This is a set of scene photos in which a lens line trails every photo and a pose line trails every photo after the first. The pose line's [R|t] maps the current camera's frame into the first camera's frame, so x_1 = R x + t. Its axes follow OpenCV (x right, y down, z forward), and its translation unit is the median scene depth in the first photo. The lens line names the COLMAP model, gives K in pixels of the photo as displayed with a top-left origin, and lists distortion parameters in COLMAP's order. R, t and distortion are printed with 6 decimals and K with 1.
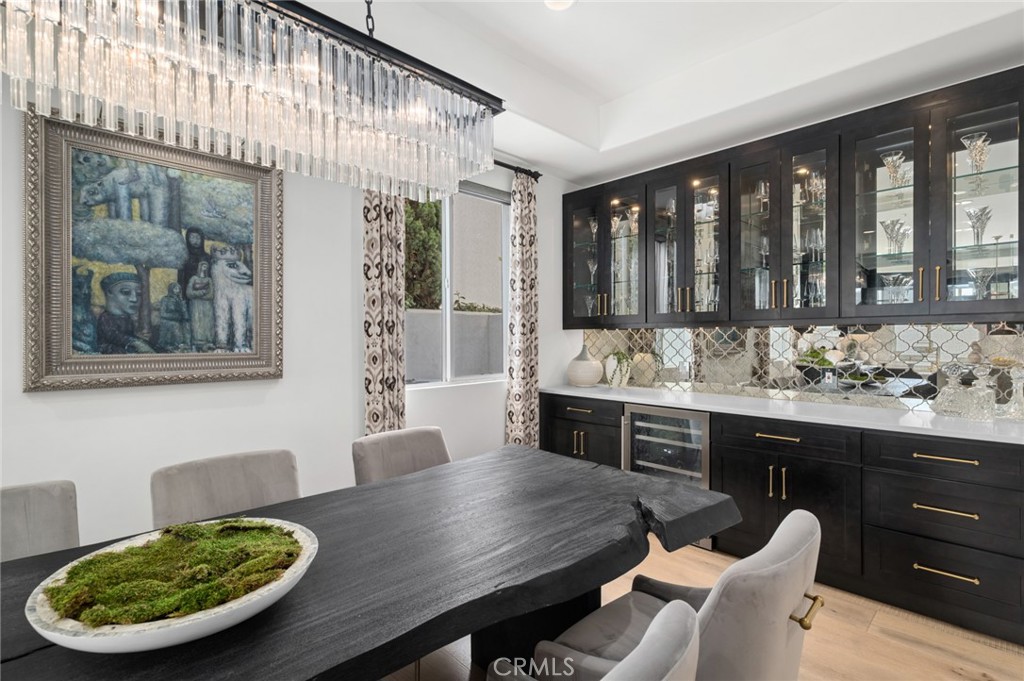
lens RADIAL K [[476.1, 0, 510.6], [0, 476.1, 342.8], [0, 0, 1]] dist [0.002365, -0.000764]
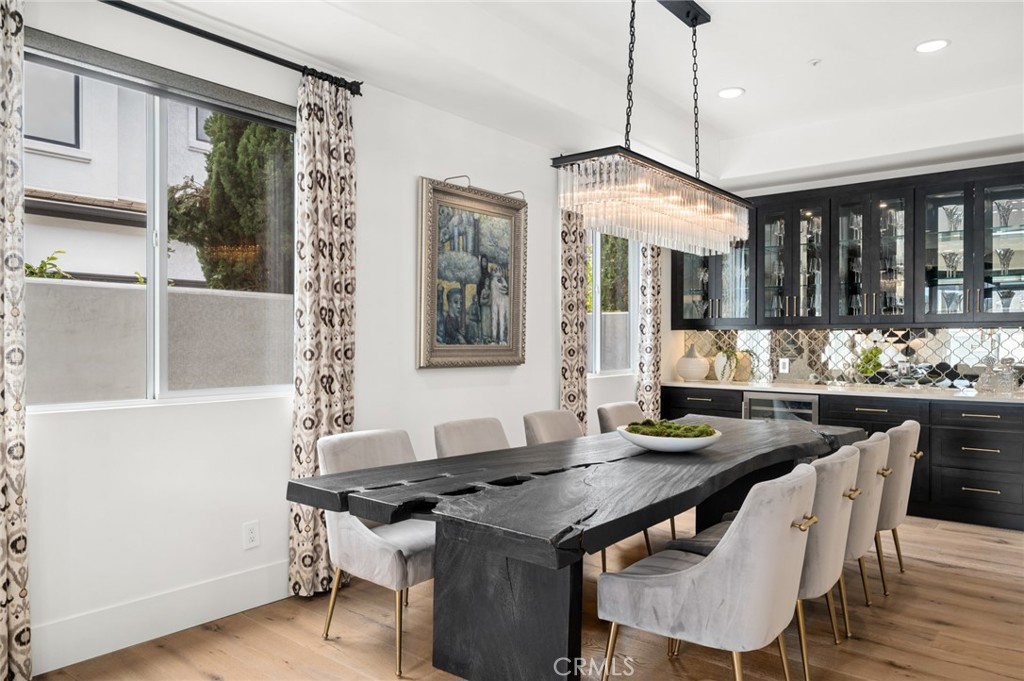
lens RADIAL K [[689.6, 0, 505.4], [0, 689.6, 346.8], [0, 0, 1]] dist [0.000084, -0.000360]
pose [[0.994070, 0.005282, 0.108611, -0.752339], [-0.004921, 0.999981, -0.003587, 0.031456], [-0.108628, 0.003031, 0.994078, -0.917700]]
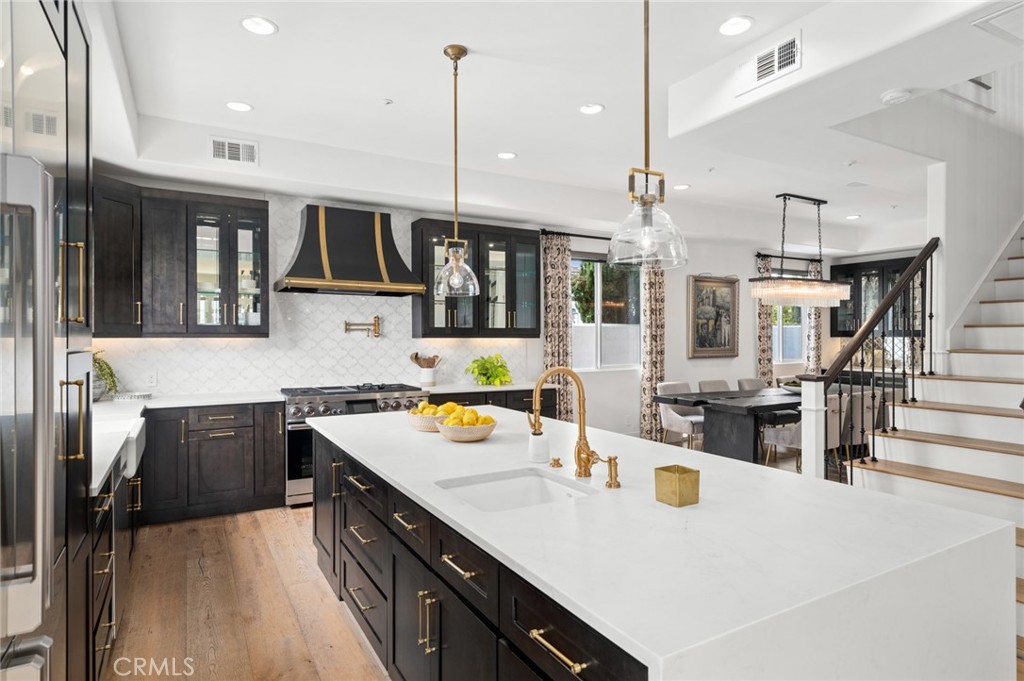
lens RADIAL K [[574.5, 0, 514.0], [0, 574.5, 341.3], [0, 0, 1]] dist [0.008326, -0.002846]
pose [[0.971385, -0.000032, -0.237511, -0.963616], [-0.000525, 0.999997, -0.002282, -0.009299], [0.237510, 0.002341, 0.971382, -2.579067]]
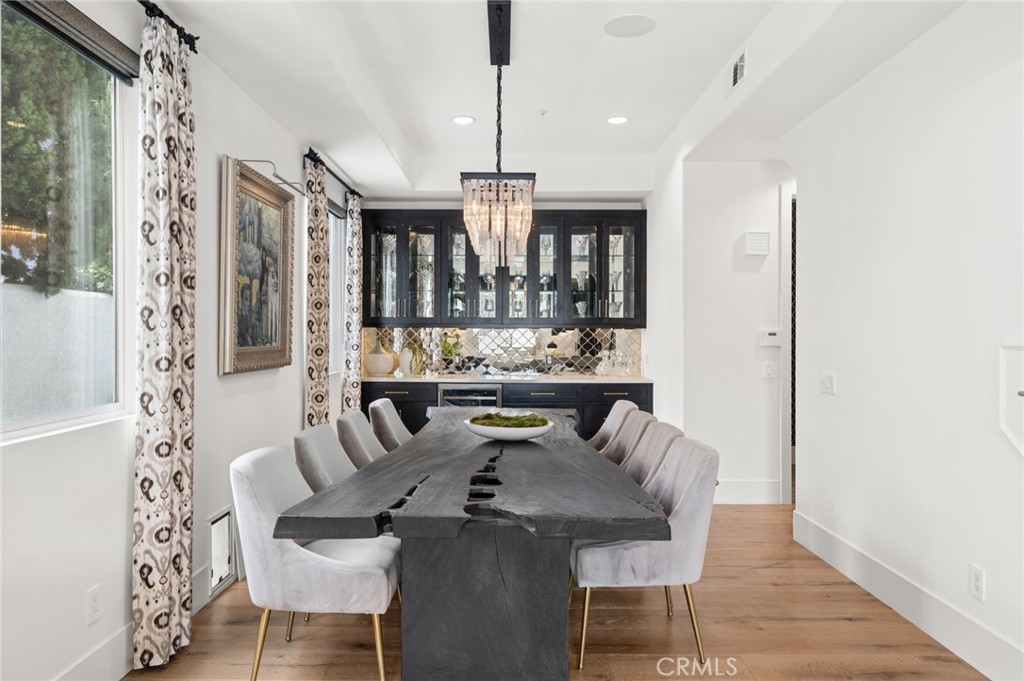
lens RADIAL K [[689.6, 0, 492.0], [0, 689.6, 336.6], [0, 0, 1]] dist [0.000084, -0.000360]
pose [[0.706849, 0.003074, 0.707358, -1.407367], [0.001150, 0.999984, -0.005495, 0.006327], [-0.707363, 0.004697, 0.706834, -0.664447]]
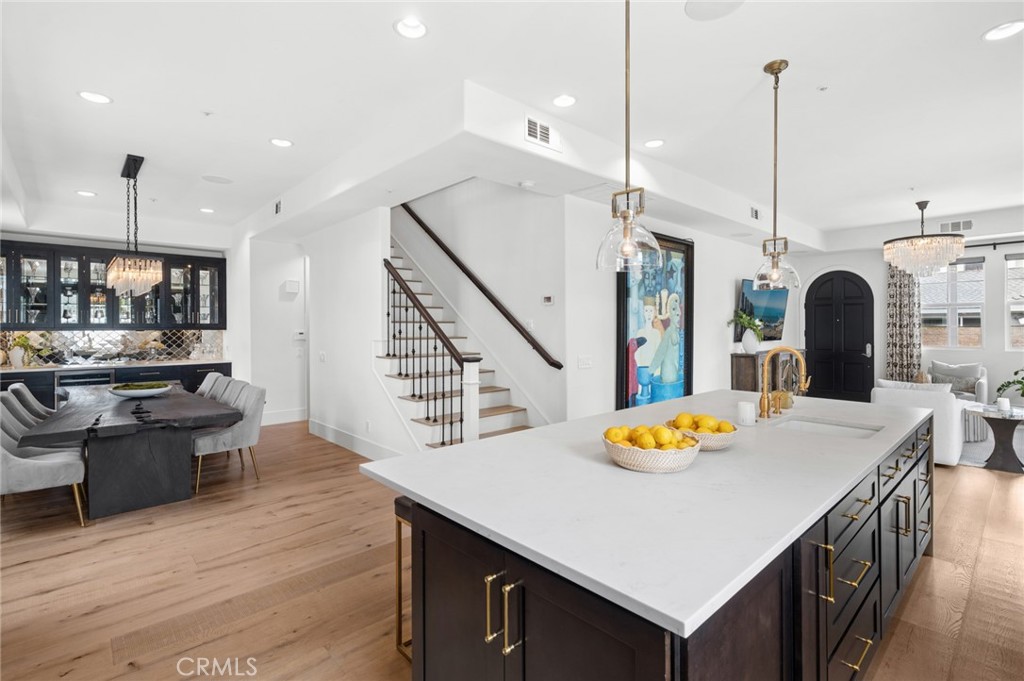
lens RADIAL K [[476.1, 0, 516.7], [0, 476.1, 327.2], [0, 0, 1]] dist [0.002365, -0.000764]
pose [[0.011202, 0.003032, 0.999933, -2.182899], [0.010872, 0.999936, -0.003154, -0.028659], [-0.999878, 0.010907, 0.011168, -1.127323]]
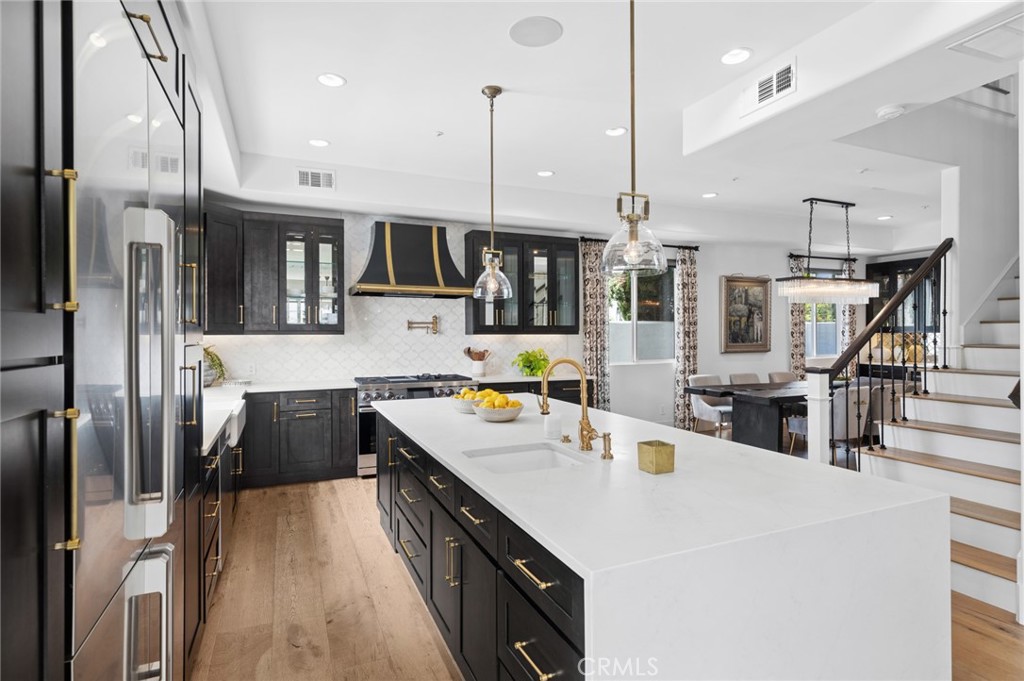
lens RADIAL K [[529.9, 0, 512.6], [0, 529.9, 336.5], [0, 0, 1]] dist [0.006731, 0.002533]
pose [[0.939010, -0.002047, -0.343884, -0.860151], [0.000586, 0.999990, -0.004353, -0.007769], [0.343889, 0.003886, 0.939002, -2.655410]]
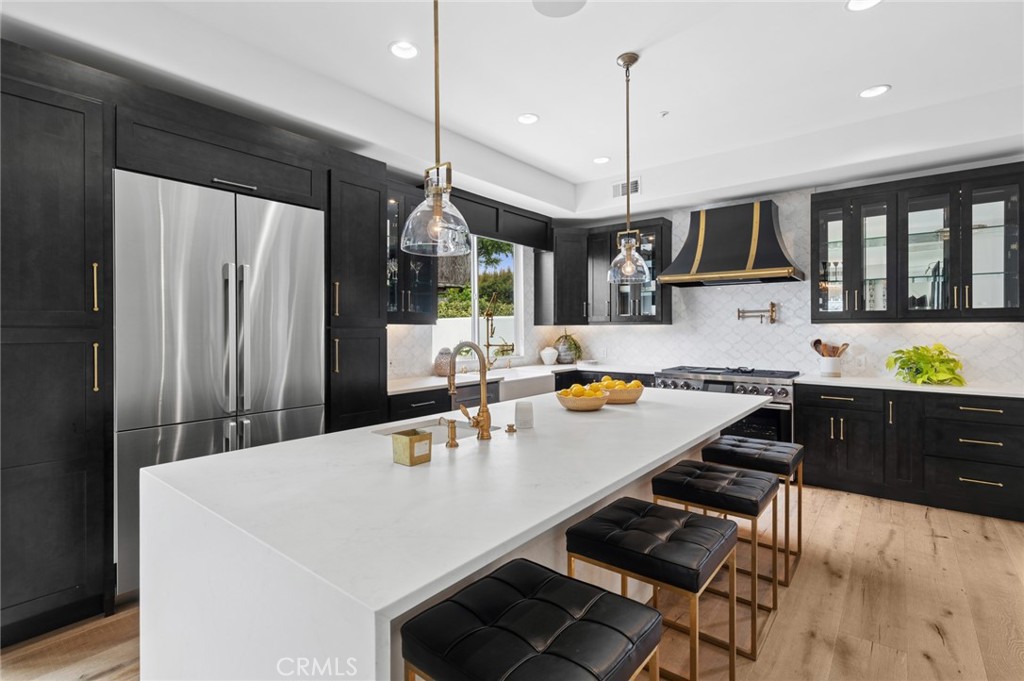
lens RADIAL K [[476.1, 0, 510.9], [0, 476.1, 333.8], [0, 0, 1]] dist [0.002365, -0.000764]
pose [[0.116787, 0.007680, -0.993127, -0.236493], [-0.006311, 0.999956, 0.006991, 0.005309], [0.993137, 0.005451, 0.116830, -1.737720]]
